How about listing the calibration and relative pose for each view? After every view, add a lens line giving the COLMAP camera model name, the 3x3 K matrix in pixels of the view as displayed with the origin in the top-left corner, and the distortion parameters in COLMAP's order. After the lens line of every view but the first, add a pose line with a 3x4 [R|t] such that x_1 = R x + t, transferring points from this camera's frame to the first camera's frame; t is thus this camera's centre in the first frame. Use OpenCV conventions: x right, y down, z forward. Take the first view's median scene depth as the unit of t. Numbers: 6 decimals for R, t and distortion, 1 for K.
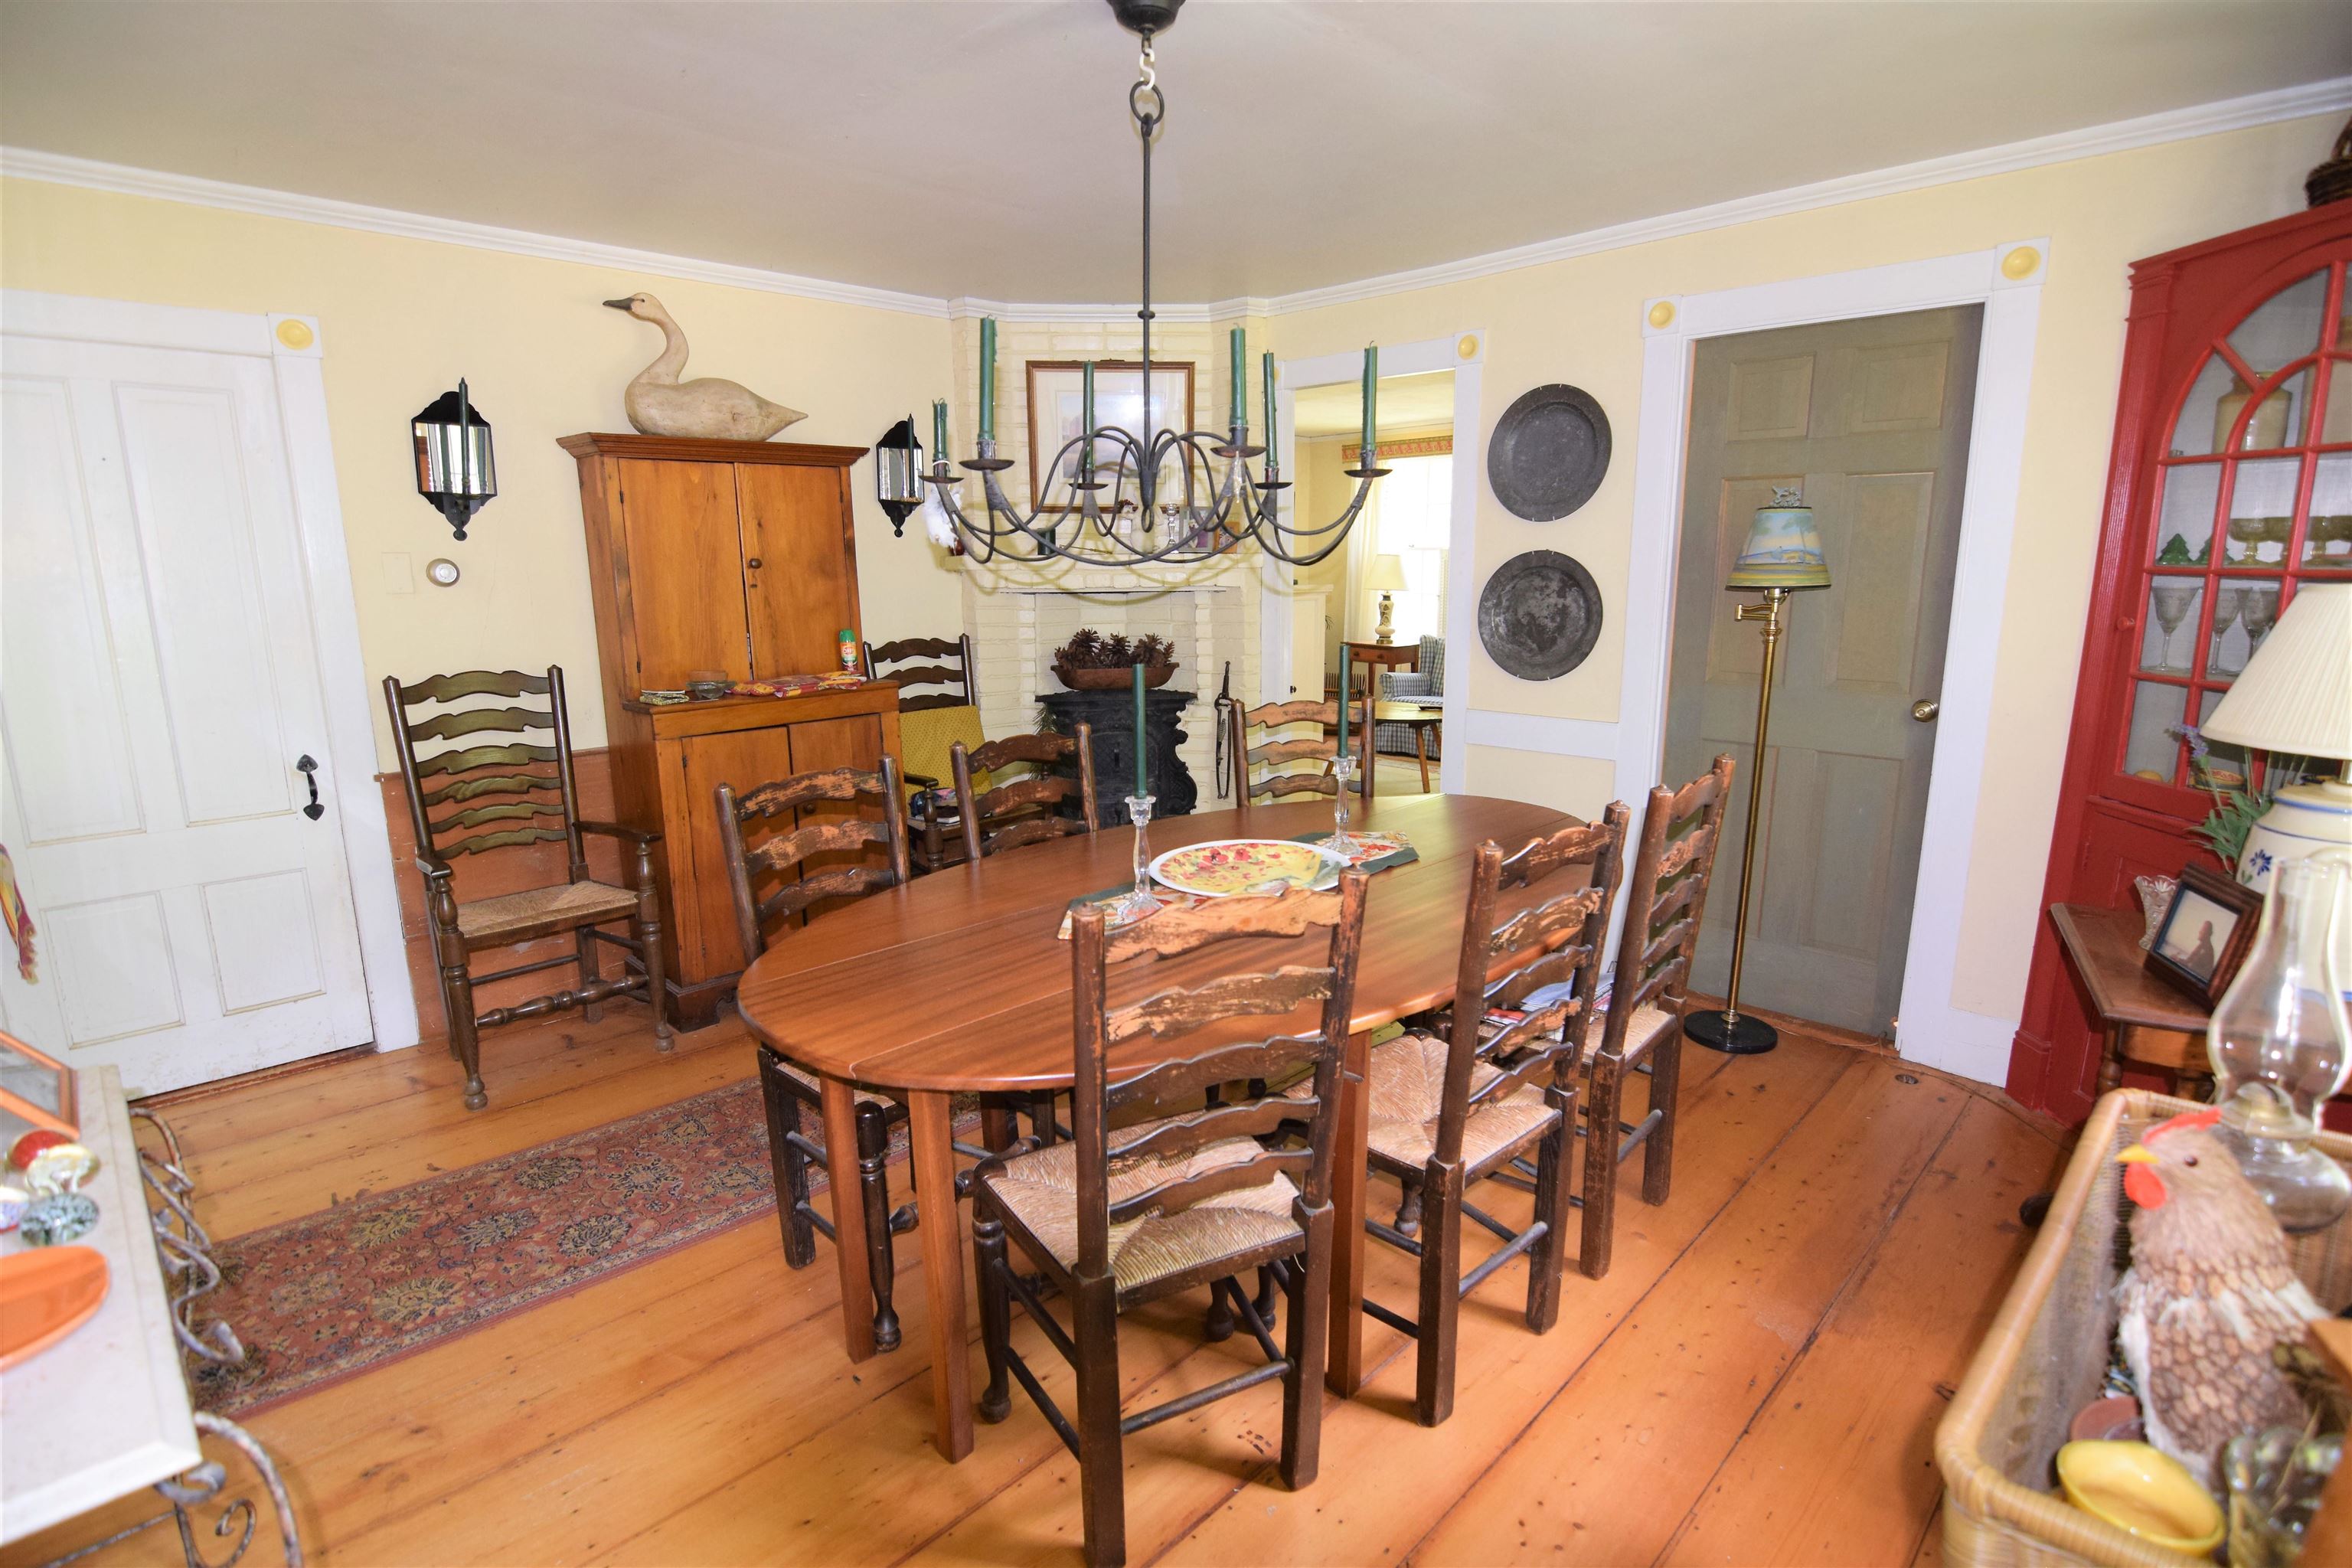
lens RADIAL K [[1155.1, 0, 1177.0], [0, 1155.1, 784.3], [0, 0, 1]] dist [-0.003059, -0.000577]
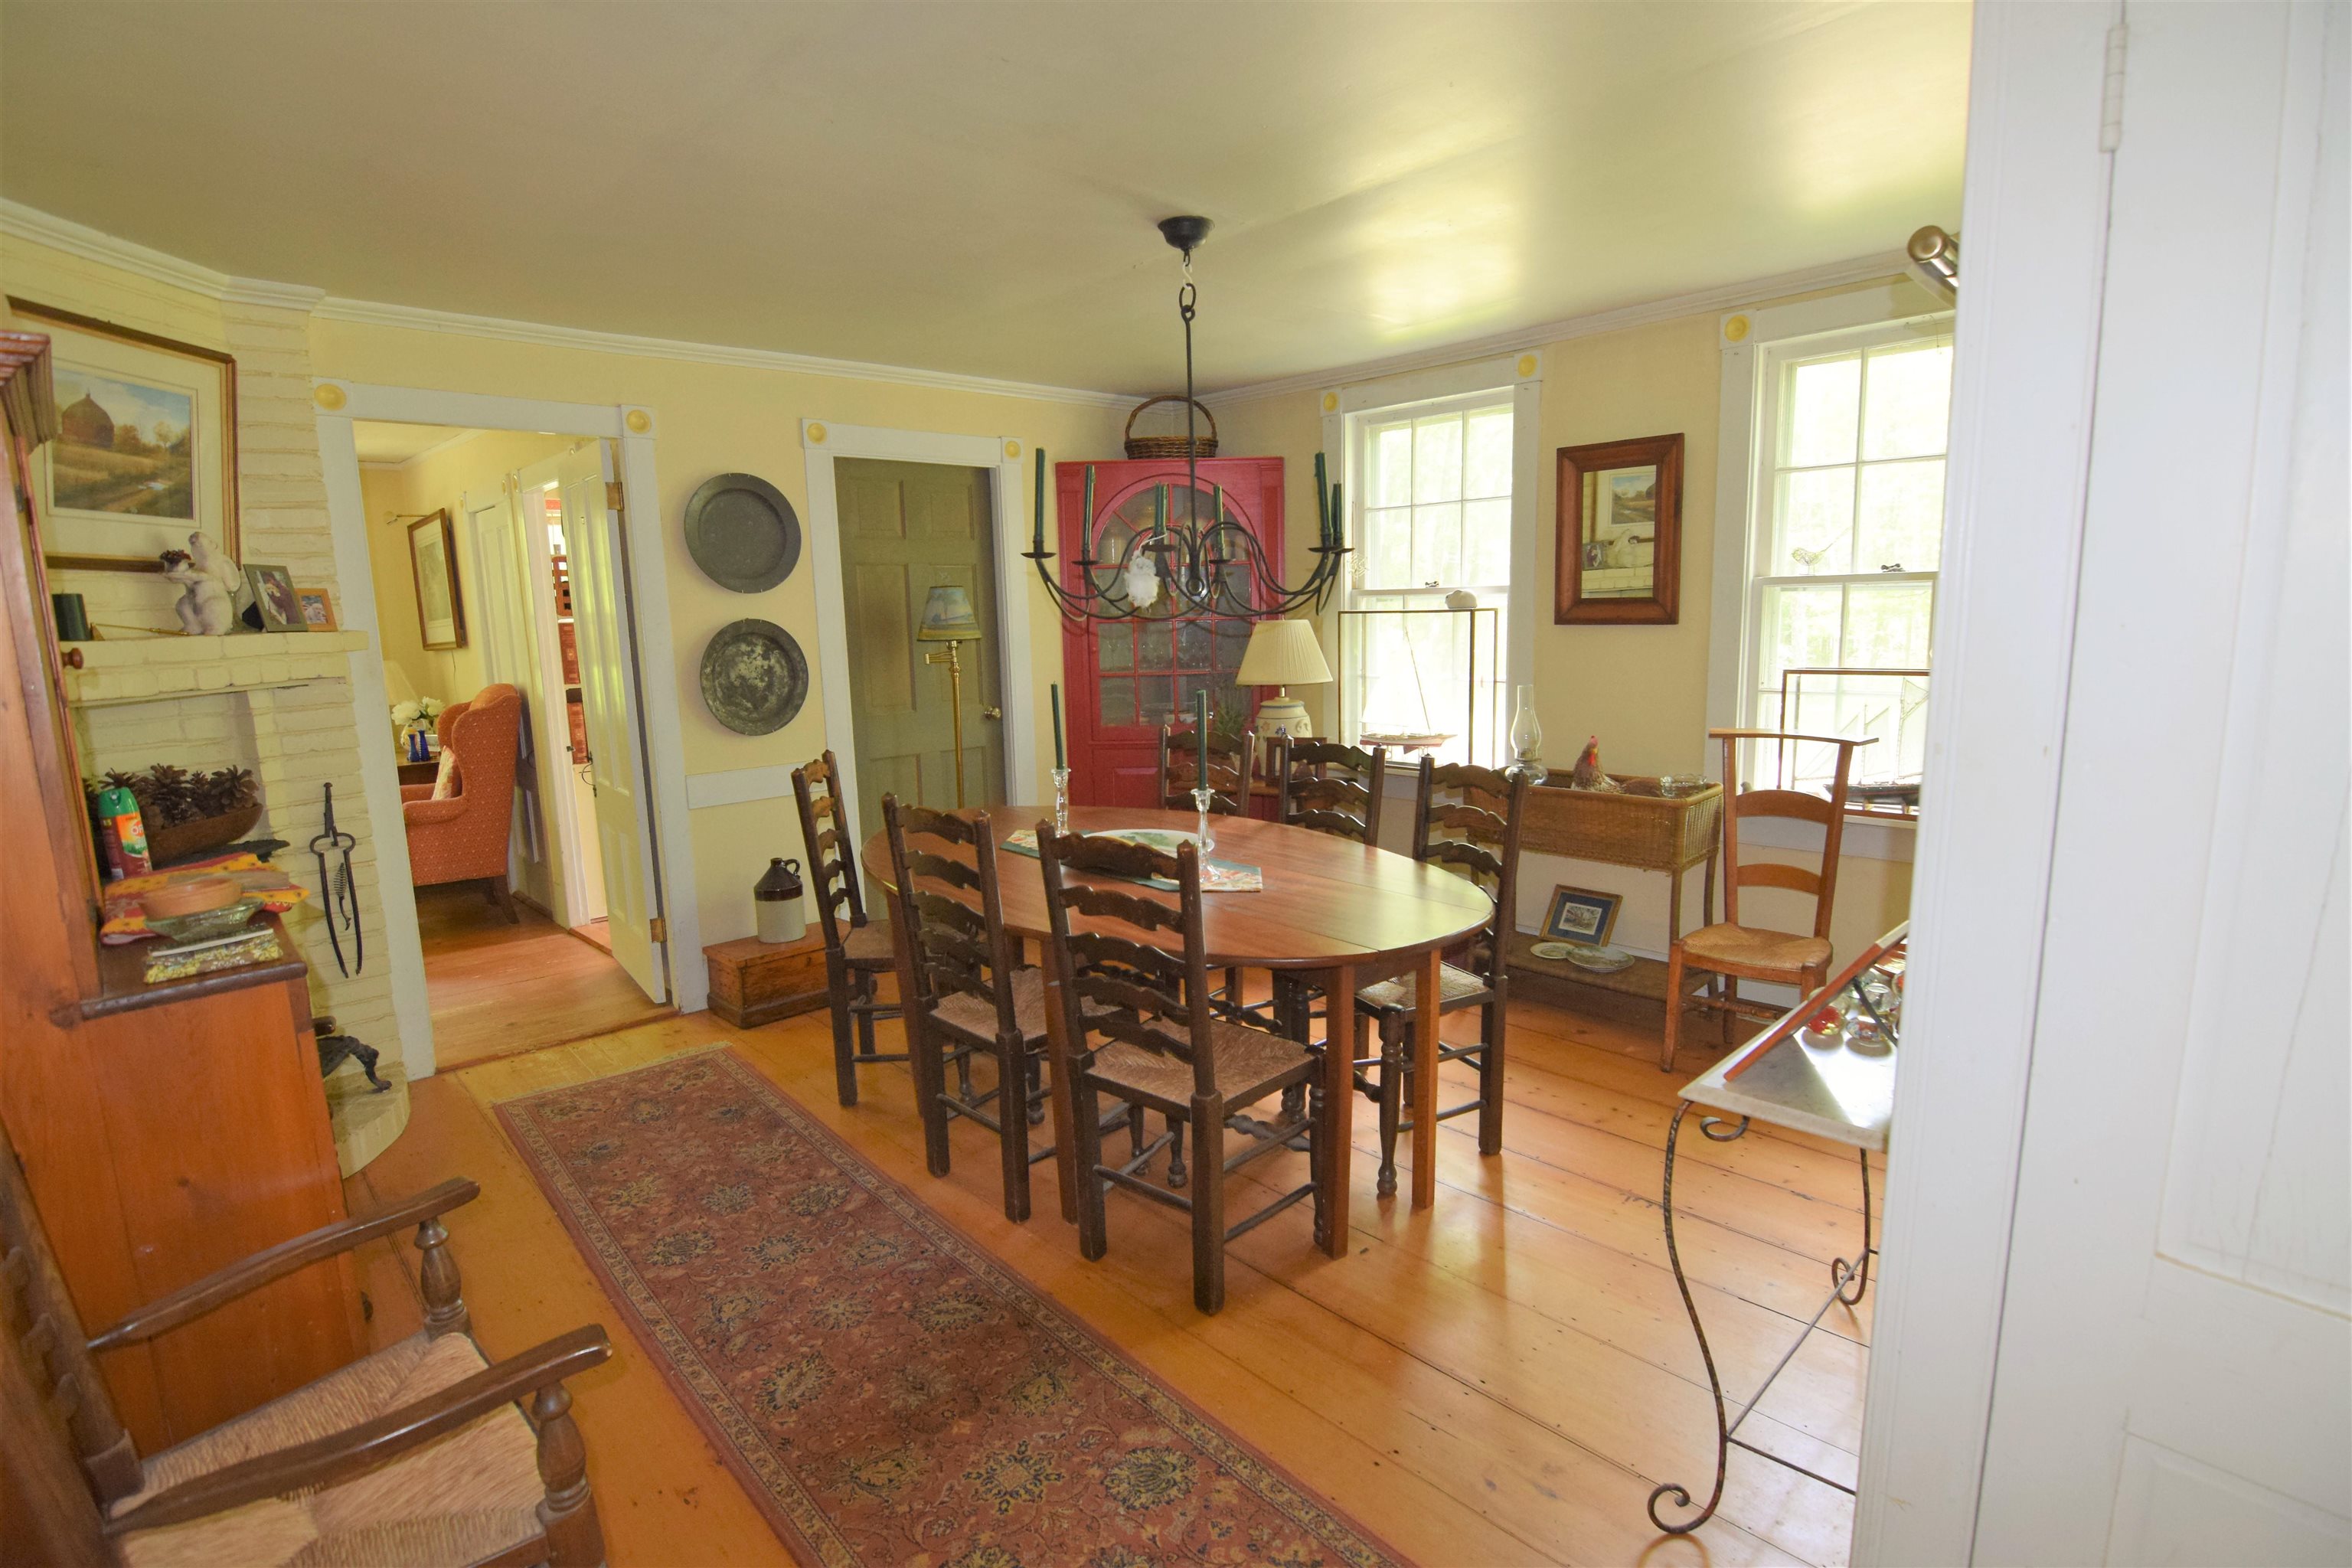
lens RADIAL K [[1155.1, 0, 1174.8], [0, 1155.1, 785.1], [0, 0, 1]] dist [-0.003059, -0.000577]
pose [[0.046742, -0.151122, 0.987409, -0.792132], [0.225781, 0.964507, 0.136928, -0.107272], [-0.973056, 0.216538, 0.079204, 0.543121]]
